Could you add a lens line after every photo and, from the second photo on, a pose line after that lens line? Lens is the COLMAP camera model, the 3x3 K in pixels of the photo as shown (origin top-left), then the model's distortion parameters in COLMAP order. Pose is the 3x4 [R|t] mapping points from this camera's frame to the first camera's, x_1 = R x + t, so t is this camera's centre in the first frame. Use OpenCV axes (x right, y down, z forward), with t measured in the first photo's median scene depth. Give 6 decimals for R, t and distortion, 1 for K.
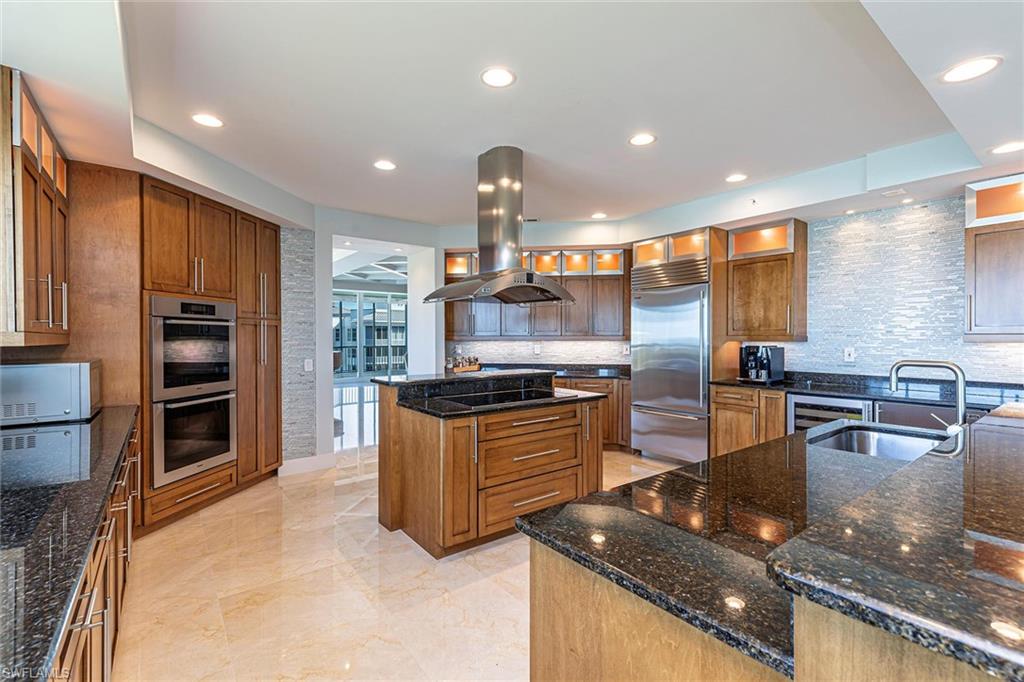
lens RADIAL K [[456.9, 0, 510.3], [0, 456.9, 340.8], [0, 0, 1]] dist [-0.003517, 0.000144]
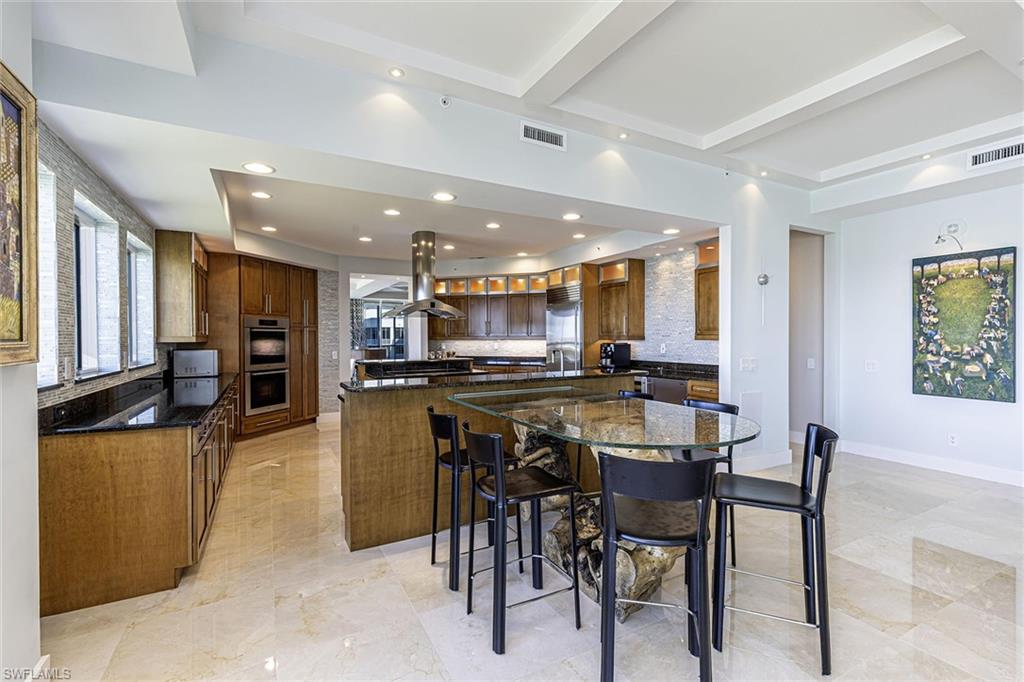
lens RADIAL K [[456.9, 0, 513.4], [0, 456.9, 339.9], [0, 0, 1]] dist [-0.003517, 0.000144]
pose [[0.988541, -0.002096, -0.150938, 0.489335], [0.001916, 0.999997, -0.001338, 0.003272], [0.150941, 0.001033, 0.988542, -0.573669]]
